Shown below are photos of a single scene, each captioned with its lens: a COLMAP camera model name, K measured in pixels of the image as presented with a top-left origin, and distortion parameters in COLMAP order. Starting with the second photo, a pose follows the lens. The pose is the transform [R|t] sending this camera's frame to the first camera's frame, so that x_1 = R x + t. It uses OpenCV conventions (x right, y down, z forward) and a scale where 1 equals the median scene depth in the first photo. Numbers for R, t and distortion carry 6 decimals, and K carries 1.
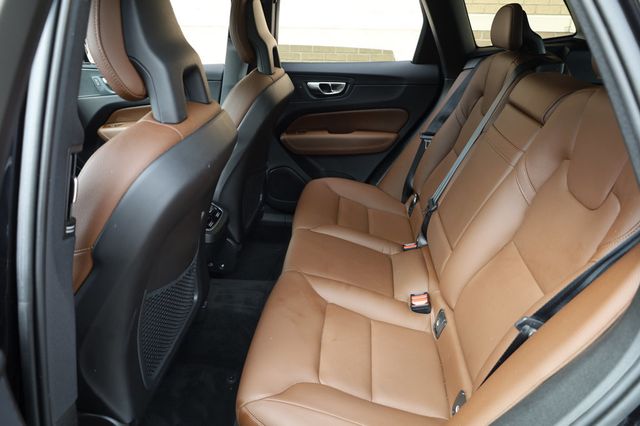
lens RADIAL K [[445.5, 0, 320.0], [0, 445.5, 213.0], [0, 0, 1]] dist [0.002396, 0.000996]
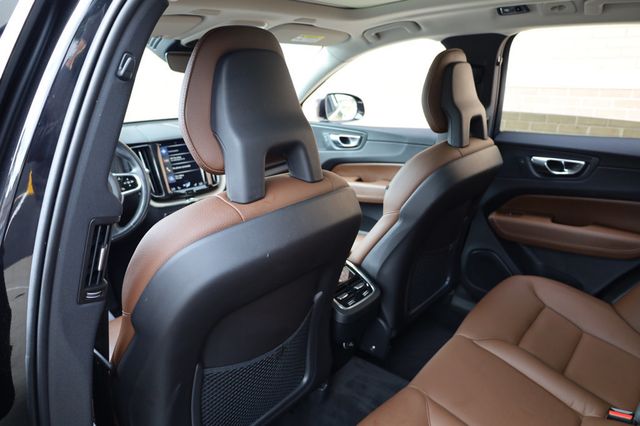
lens RADIAL K [[445.5, 0, 320.0], [0, 445.5, 213.0], [0, 0, 1]] dist [0.002396, 0.000996]
pose [[0.809018, 0.164889, -0.564182, 0.136252], [-0.225437, 0.973487, -0.038756, -0.074884], [0.542833, 0.158542, 0.824740, 0.134563]]
